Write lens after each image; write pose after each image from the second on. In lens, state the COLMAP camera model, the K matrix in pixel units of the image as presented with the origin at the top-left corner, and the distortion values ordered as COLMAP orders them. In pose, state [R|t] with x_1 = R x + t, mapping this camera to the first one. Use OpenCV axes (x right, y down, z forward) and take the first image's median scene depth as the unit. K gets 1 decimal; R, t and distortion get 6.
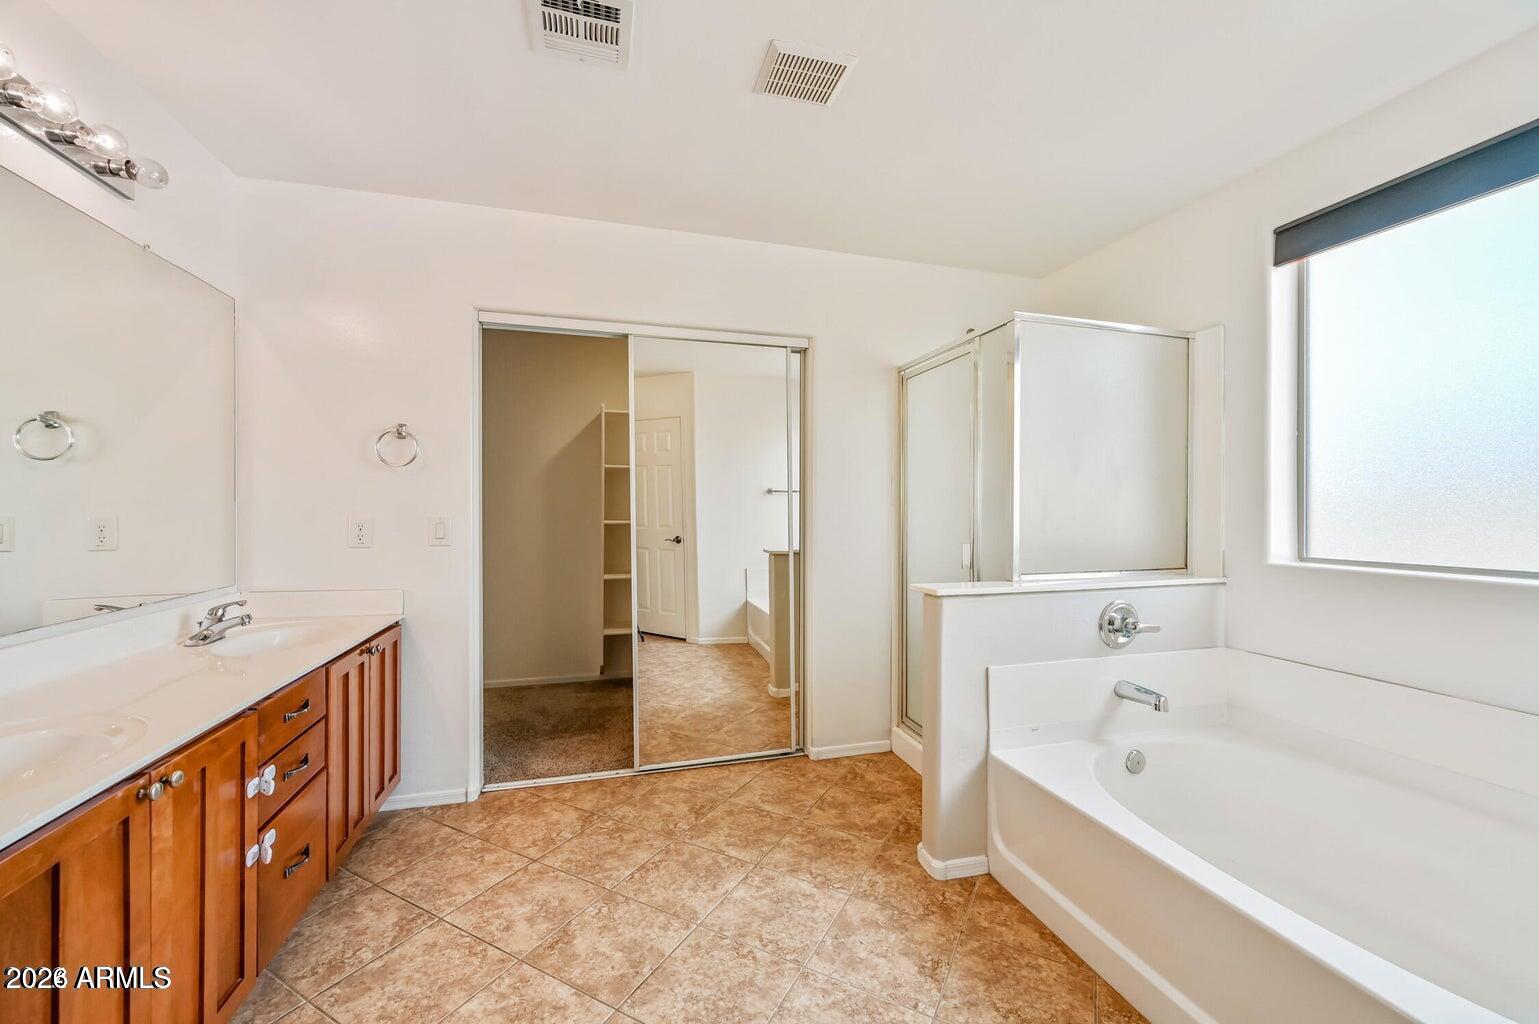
lens RADIAL K [[620.6, 0, 767.4], [0, 620.6, 518.8], [0, 0, 1]] dist [-0.001994, 0.000553]
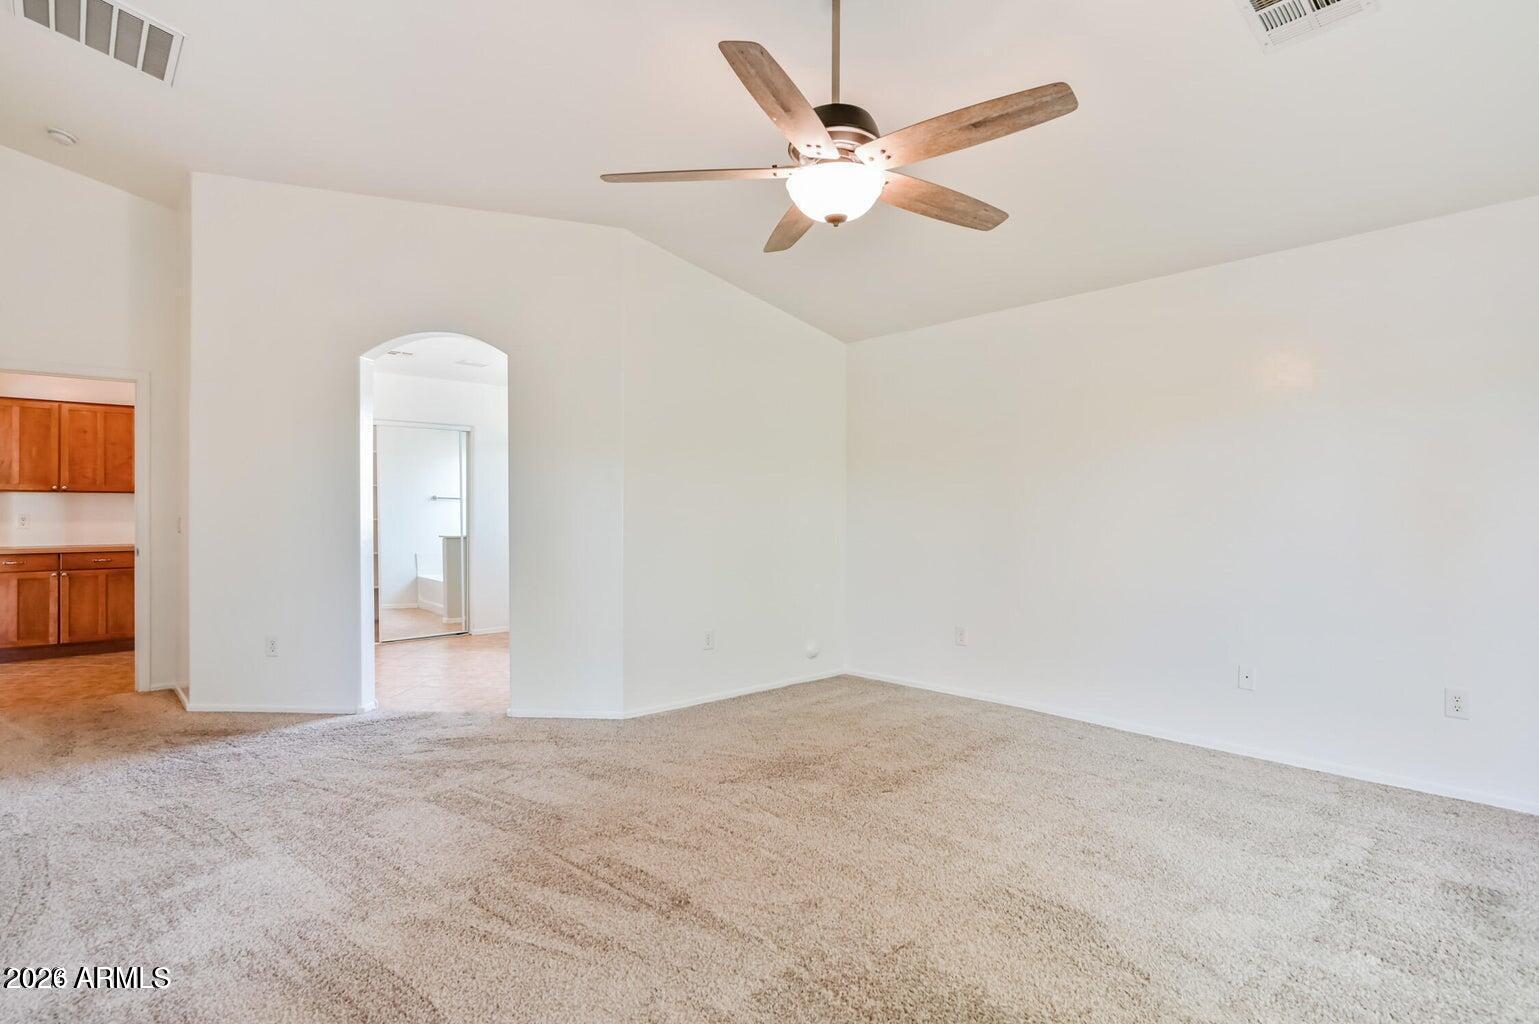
lens RADIAL K [[805.9, 0, 773.0], [0, 805.9, 512.4], [0, 0, 1]] dist [0.000709, -0.000048]
pose [[0.912988, -0.001348, 0.407985, -0.076999], [-0.011013, 0.999549, 0.027947, -0.077928], [-0.407838, -0.030009, 0.912561, -1.256034]]
